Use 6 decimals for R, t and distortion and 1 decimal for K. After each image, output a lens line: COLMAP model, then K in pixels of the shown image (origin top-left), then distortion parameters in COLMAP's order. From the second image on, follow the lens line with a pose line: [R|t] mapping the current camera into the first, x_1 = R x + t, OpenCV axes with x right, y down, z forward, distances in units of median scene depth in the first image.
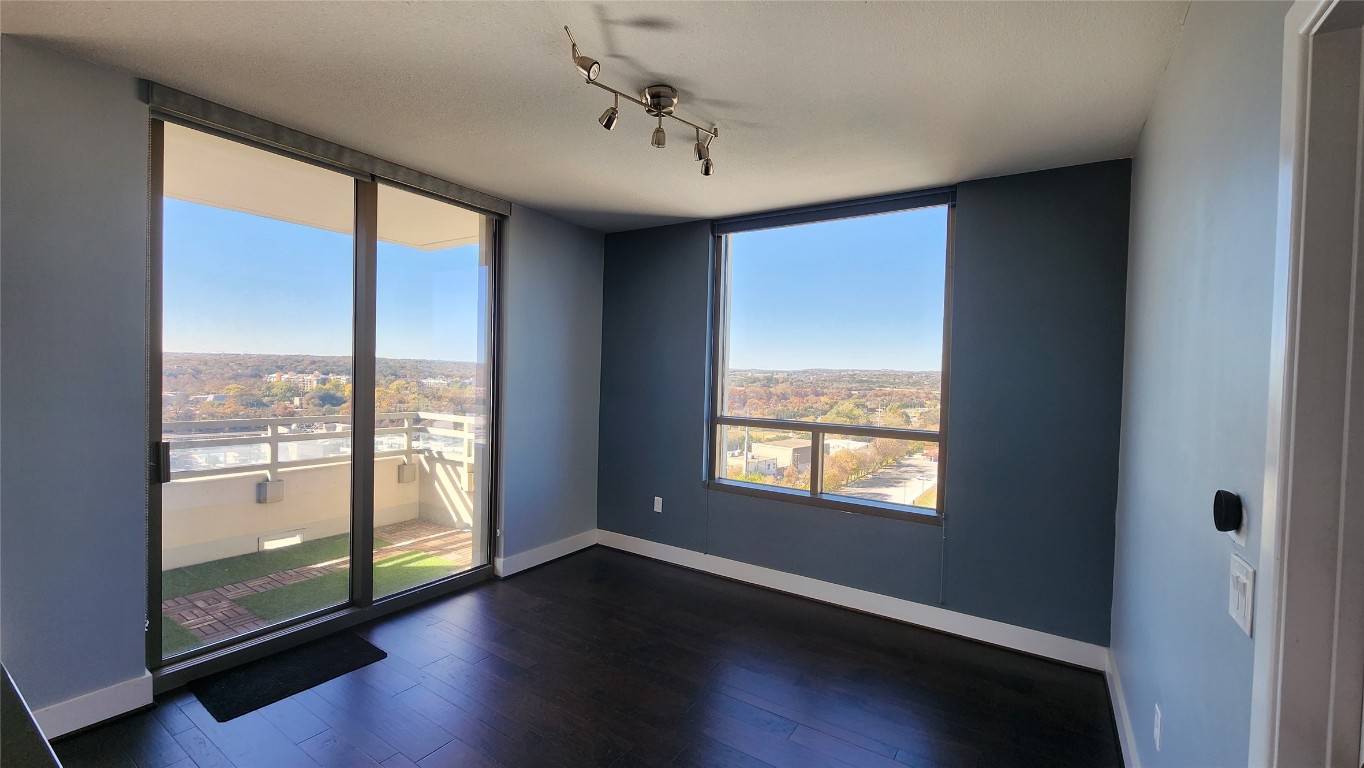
lens RADIAL K [[559.4, 0, 683.9], [0, 559.4, 383.7], [0, 0, 1]] dist [0.000693, -0.000264]
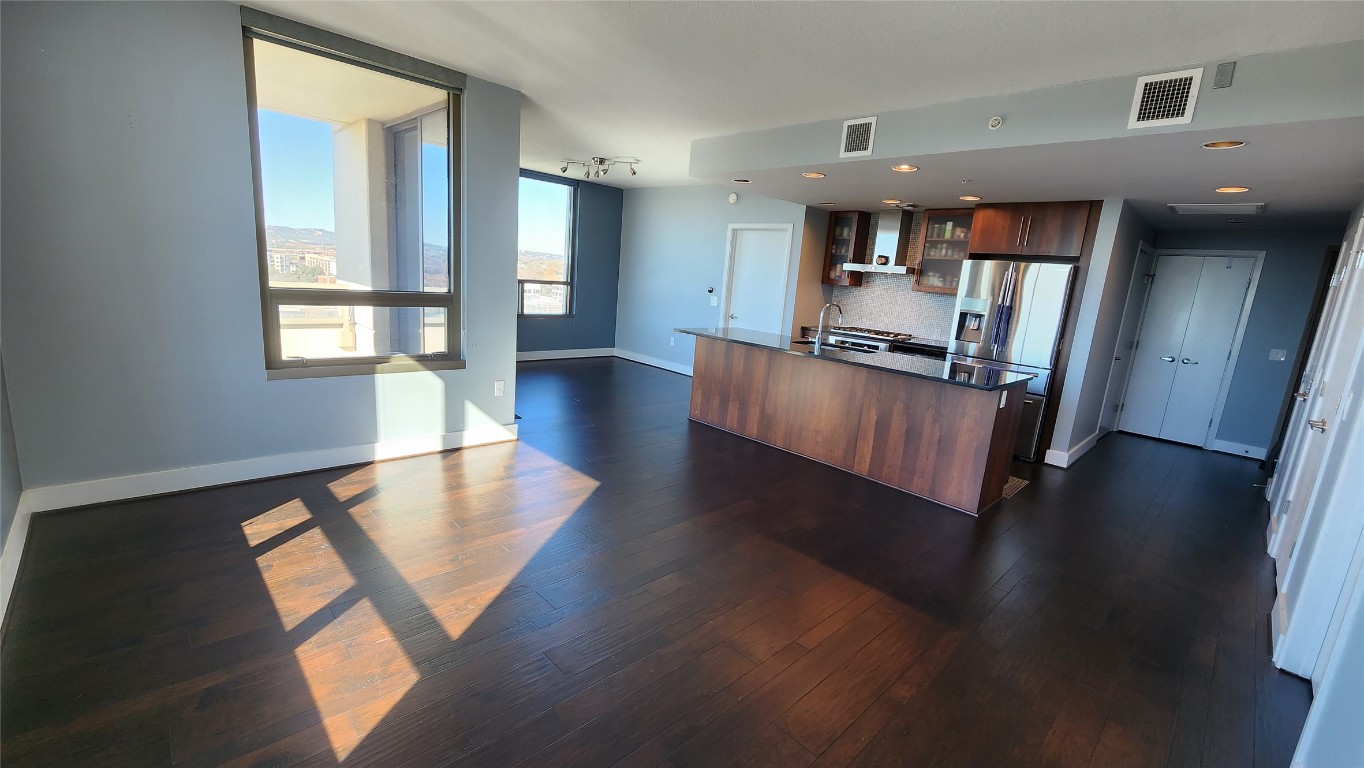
lens RADIAL K [[559.4, 0, 684.3], [0, 559.4, 386.2], [0, 0, 1]] dist [0.000693, -0.000264]
pose [[0.215797, -0.202617, 0.955185, -1.427395], [-0.056357, 0.974018, 0.219345, -0.027140], [-0.974810, -0.101166, 0.198772, -0.035255]]
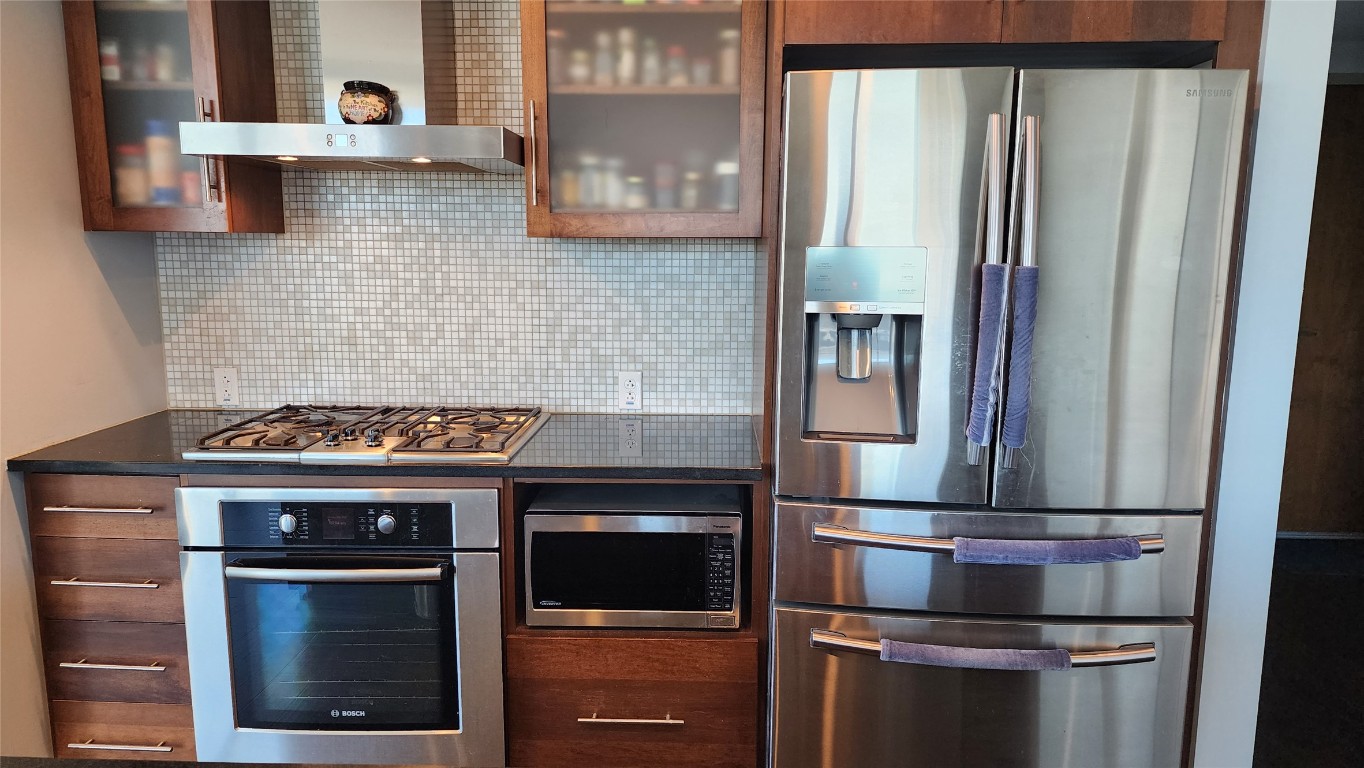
lens RADIAL K [[904.3, 0, 678.8], [0, 904.3, 384.9], [0, 0, 1]] dist [0.047385, -0.024153]
pose [[-0.511046, -0.164061, 0.843751, -0.454272], [-0.003940, 0.982053, 0.188566, 0.000217], [-0.859544, 0.093042, -0.502521, -0.088020]]
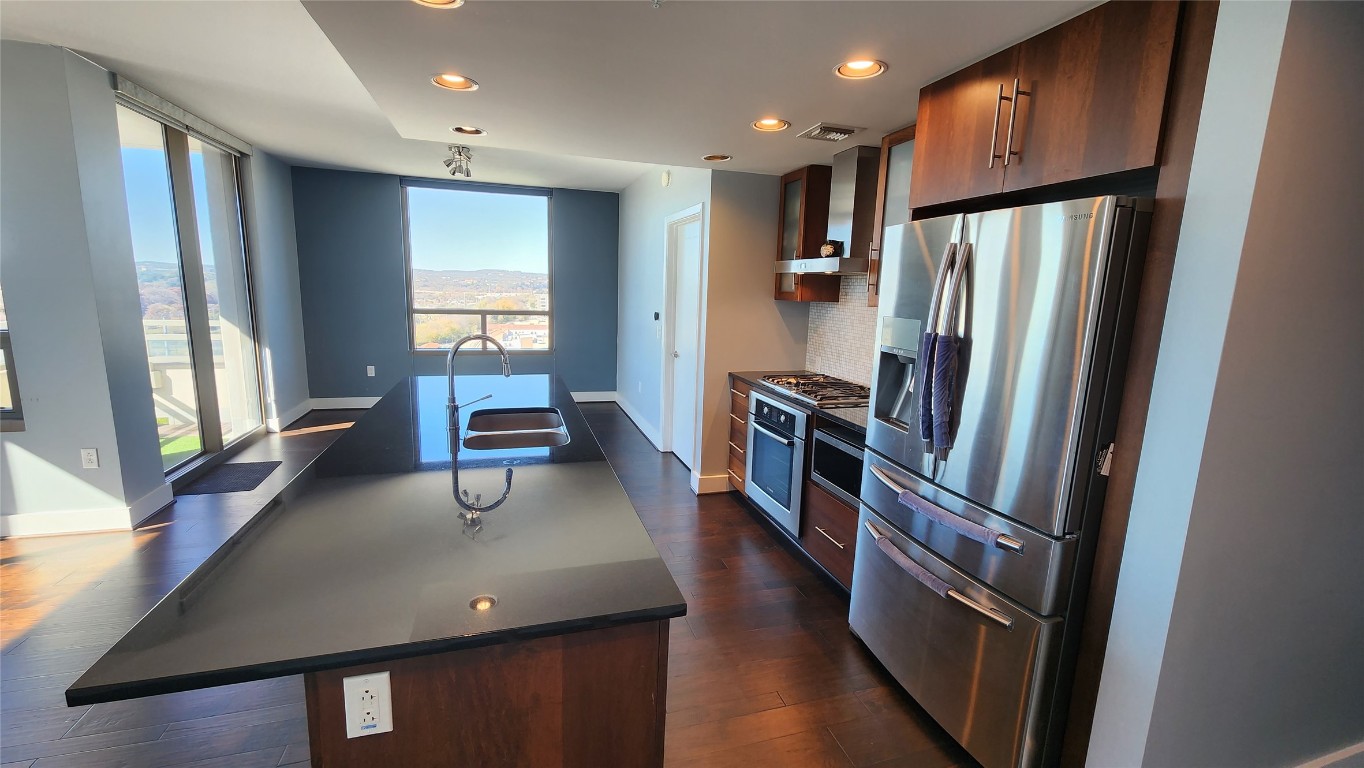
lens RADIAL K [[559.4, 0, 684.7], [0, 559.4, 388.4], [0, 0, 1]] dist [0.000693, -0.000264]
pose [[0.642797, -0.142469, 0.752672, -0.613101], [-0.000793, 0.982429, 0.186636, -0.013492], [-0.766037, -0.120566, 0.631389, -0.544123]]
